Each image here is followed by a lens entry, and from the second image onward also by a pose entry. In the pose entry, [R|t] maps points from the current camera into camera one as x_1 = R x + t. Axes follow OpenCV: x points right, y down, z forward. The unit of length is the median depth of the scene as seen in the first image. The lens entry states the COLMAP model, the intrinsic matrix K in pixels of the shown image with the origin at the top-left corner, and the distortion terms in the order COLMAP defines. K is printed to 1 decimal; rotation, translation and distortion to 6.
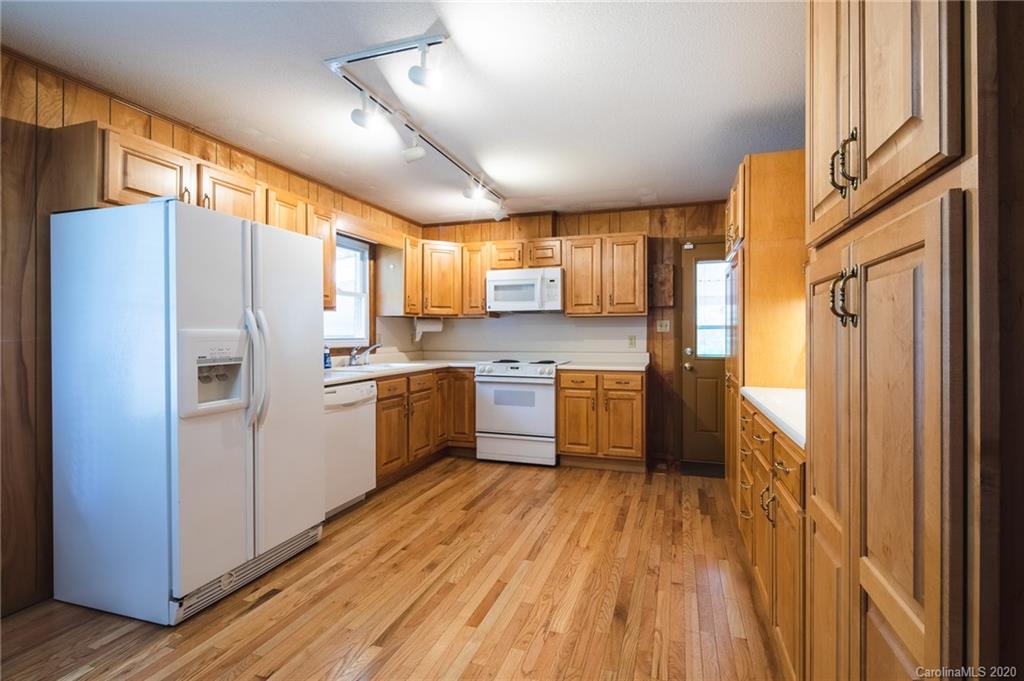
lens RADIAL K [[498.7, 0, 511.3], [0, 498.7, 334.6], [0, 0, 1]] dist [0.001054, -0.001424]
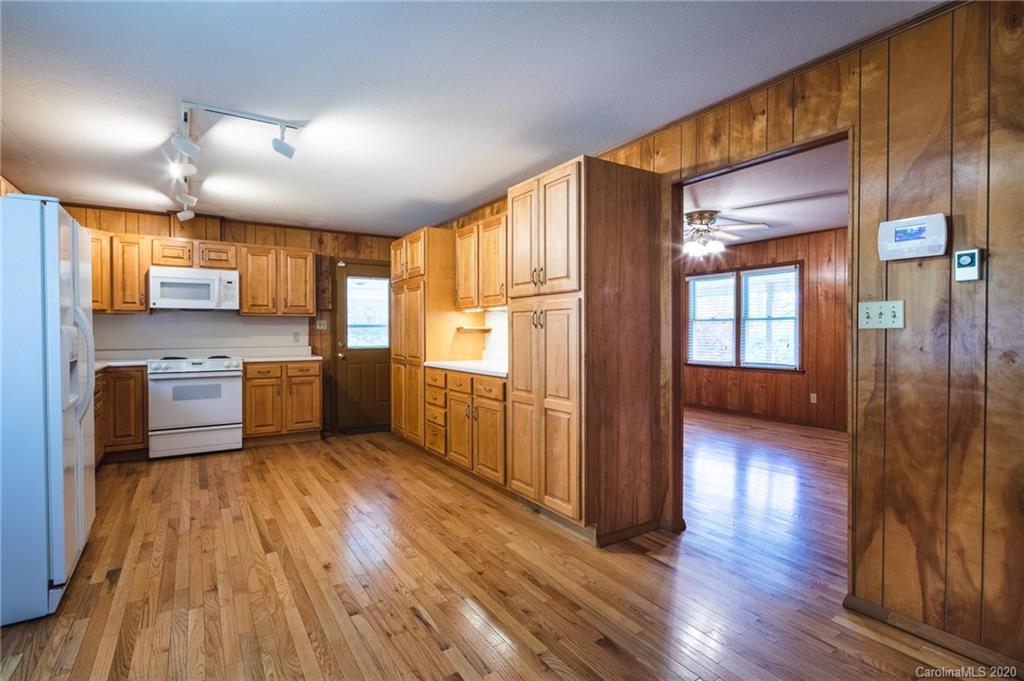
lens RADIAL K [[498.7, 0, 518.5], [0, 498.7, 336.8], [0, 0, 1]] dist [0.001054, -0.001424]
pose [[0.614675, -0.008884, 0.788731, -0.405402], [0.001074, 0.999945, 0.010425, 0.000402], [-0.788780, -0.005561, 0.614651, -0.178154]]
